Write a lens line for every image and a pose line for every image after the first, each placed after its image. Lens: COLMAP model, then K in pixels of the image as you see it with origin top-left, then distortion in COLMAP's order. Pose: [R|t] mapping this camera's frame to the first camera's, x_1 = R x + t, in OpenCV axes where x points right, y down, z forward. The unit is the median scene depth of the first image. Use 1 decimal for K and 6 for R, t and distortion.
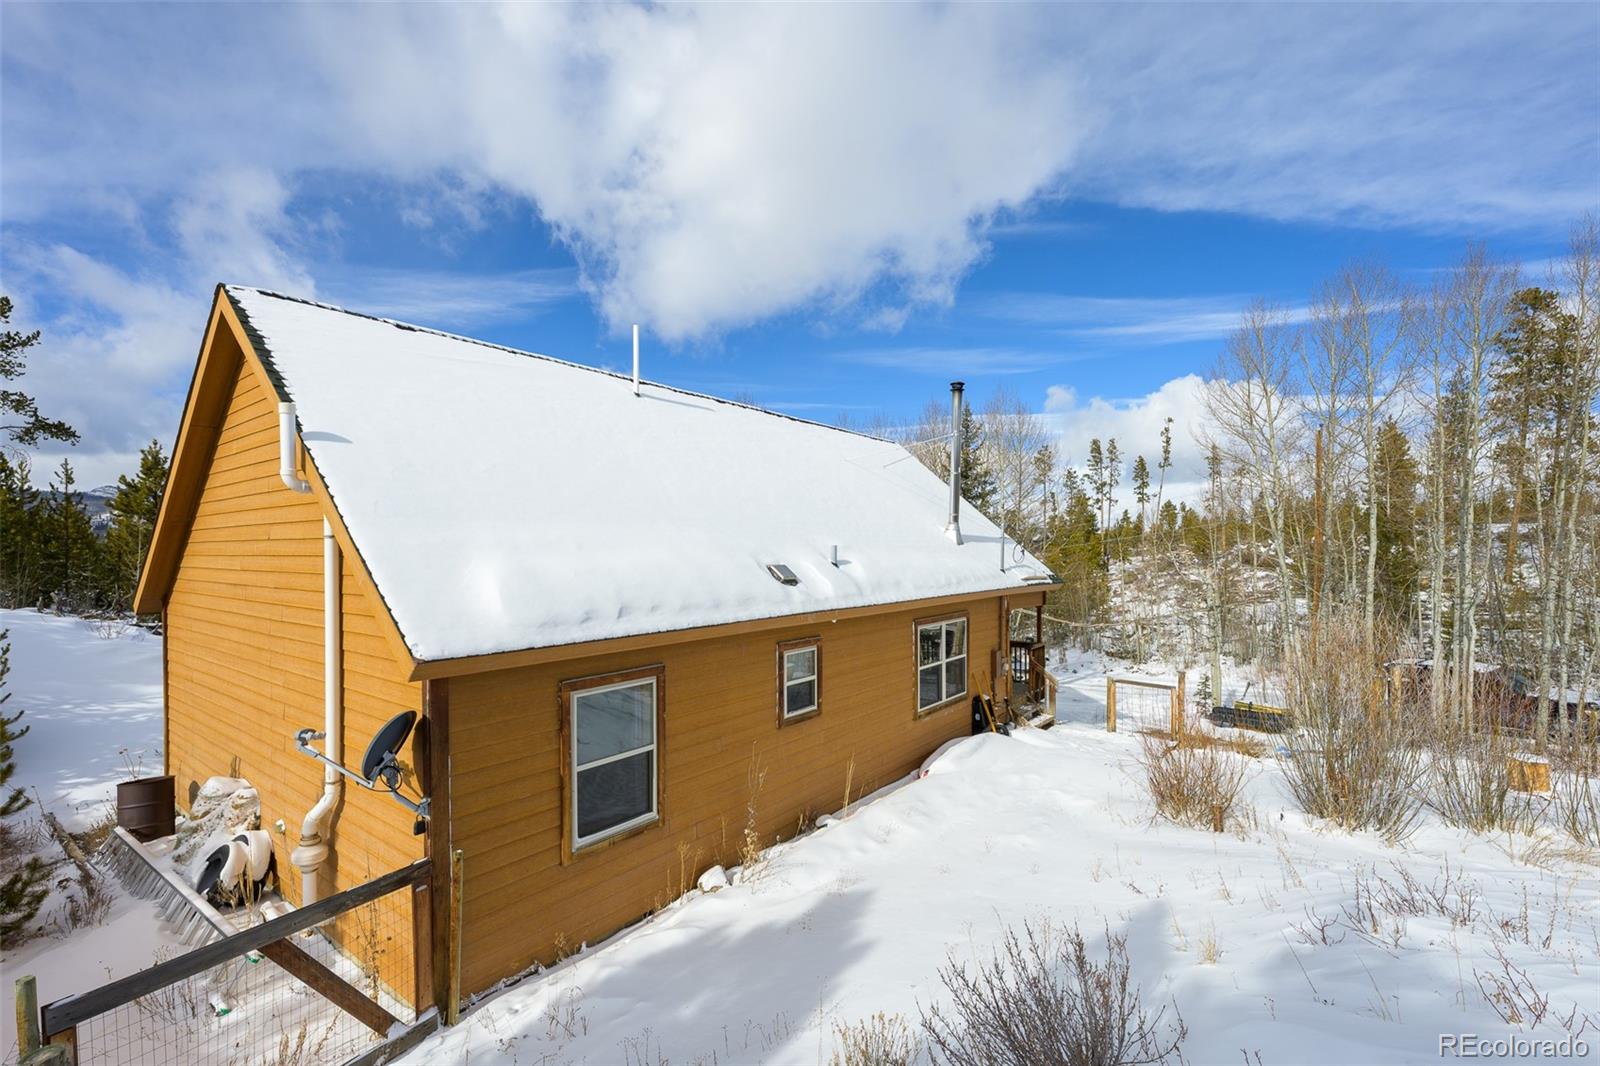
lens RADIAL K [[699.0, 0, 786.0], [0, 699.0, 556.7], [0, 0, 1]] dist [-0.004083, 0.001001]
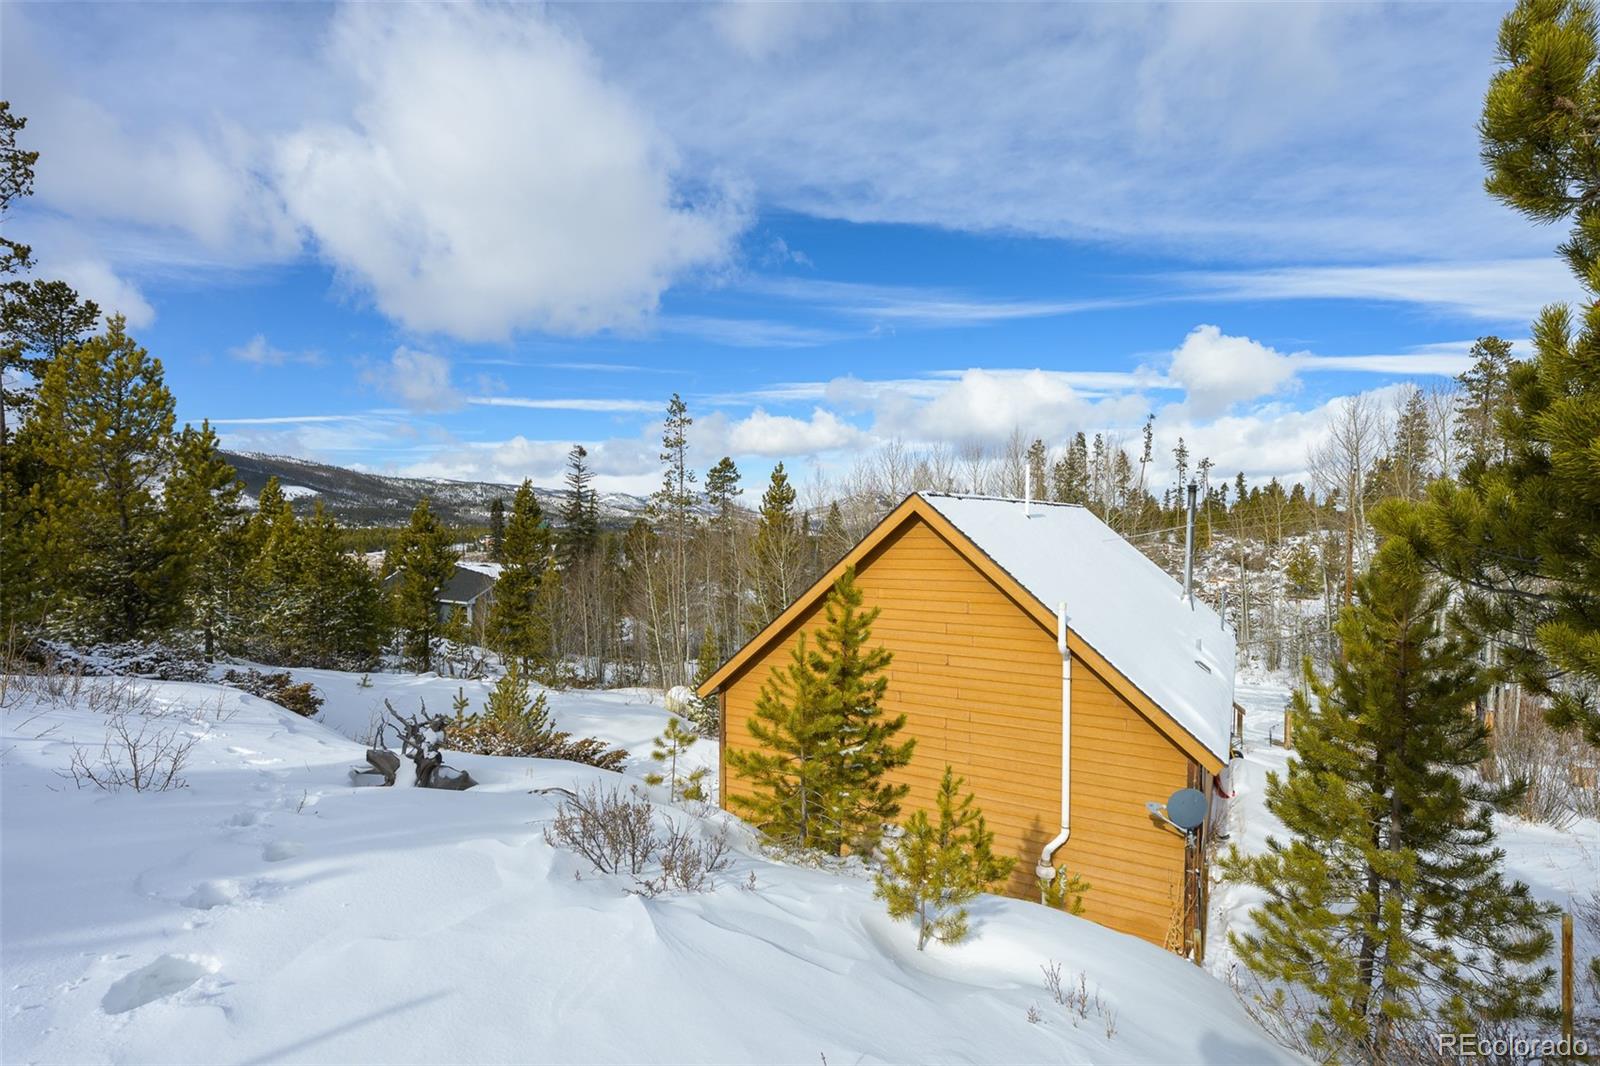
lens RADIAL K [[777.5, 0, 800.7], [0, 777.5, 537.3], [0, 0, 1]] dist [0.001561, 0.000617]
pose [[0.988616, 0.008578, 0.150214, -0.915797], [-0.011269, 0.999791, 0.017076, -0.223312], [-0.150036, -0.018574, 0.988506, -0.401392]]
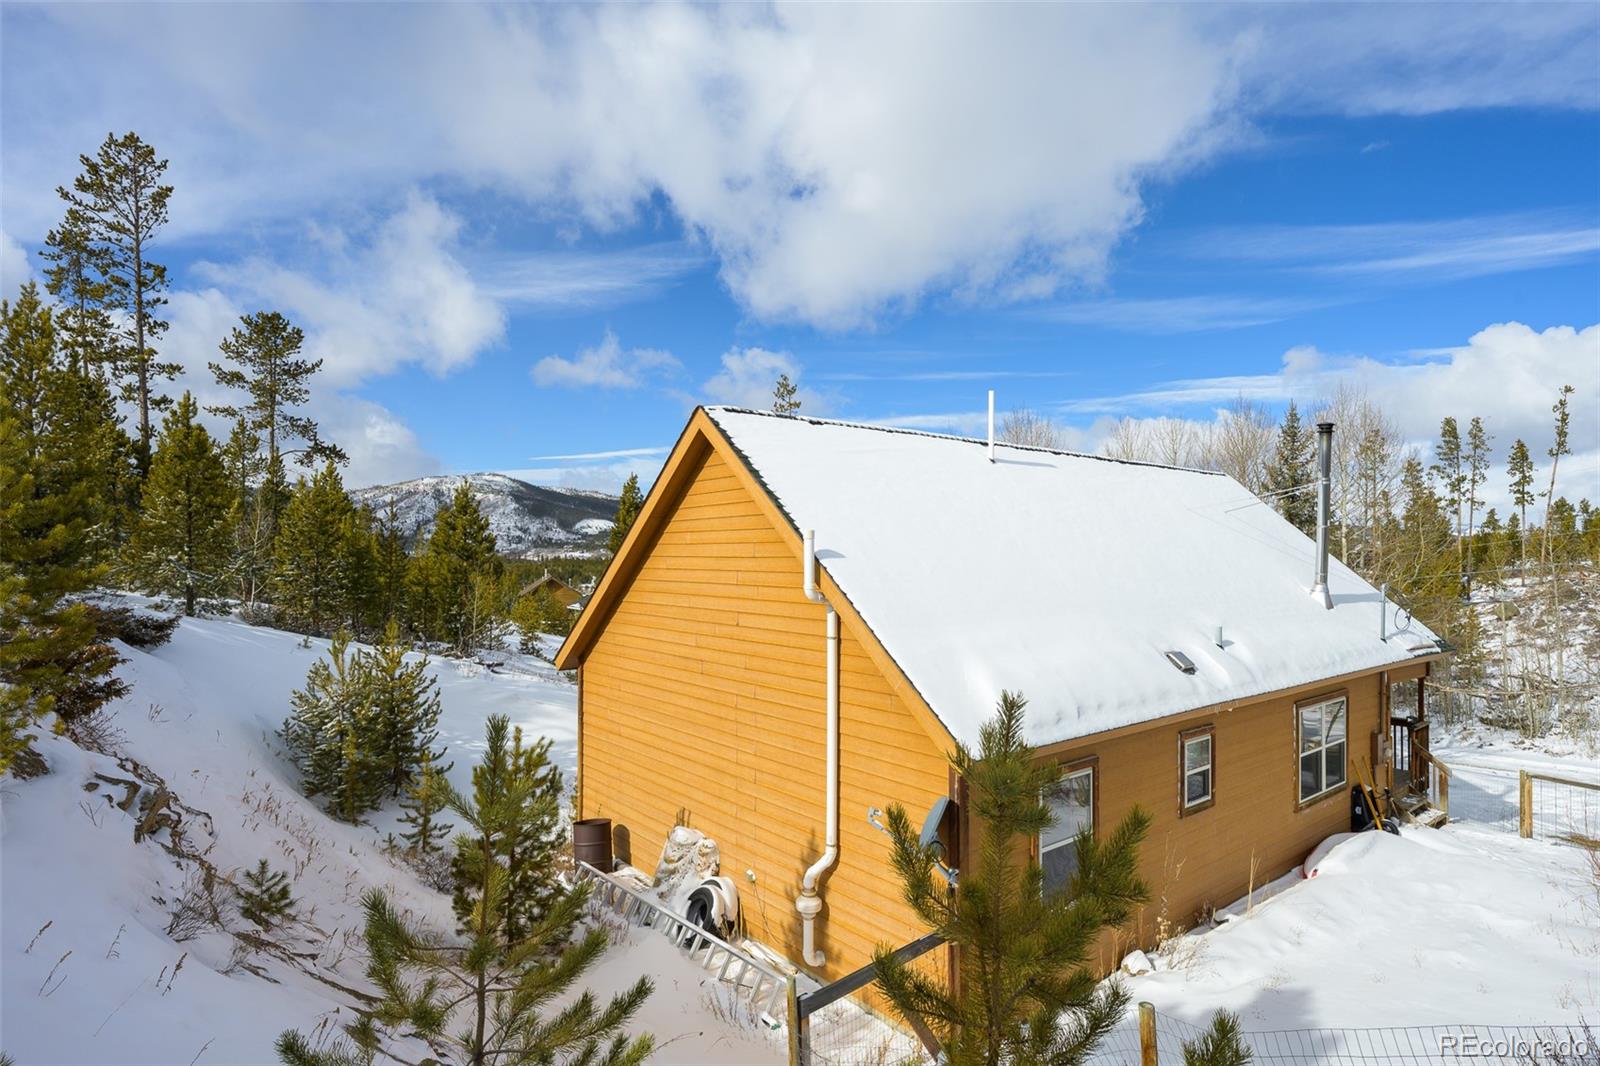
lens RADIAL K [[877.3, 0, 804.4], [0, 877.3, 533.5], [0, 0, 1]] dist [-0.002489, 0.001261]
pose [[0.978651, 0.010431, -0.205263, -0.216195], [-0.015932, 0.999556, -0.025163, -0.092728], [0.204910, 0.027896, 0.978383, -0.267895]]
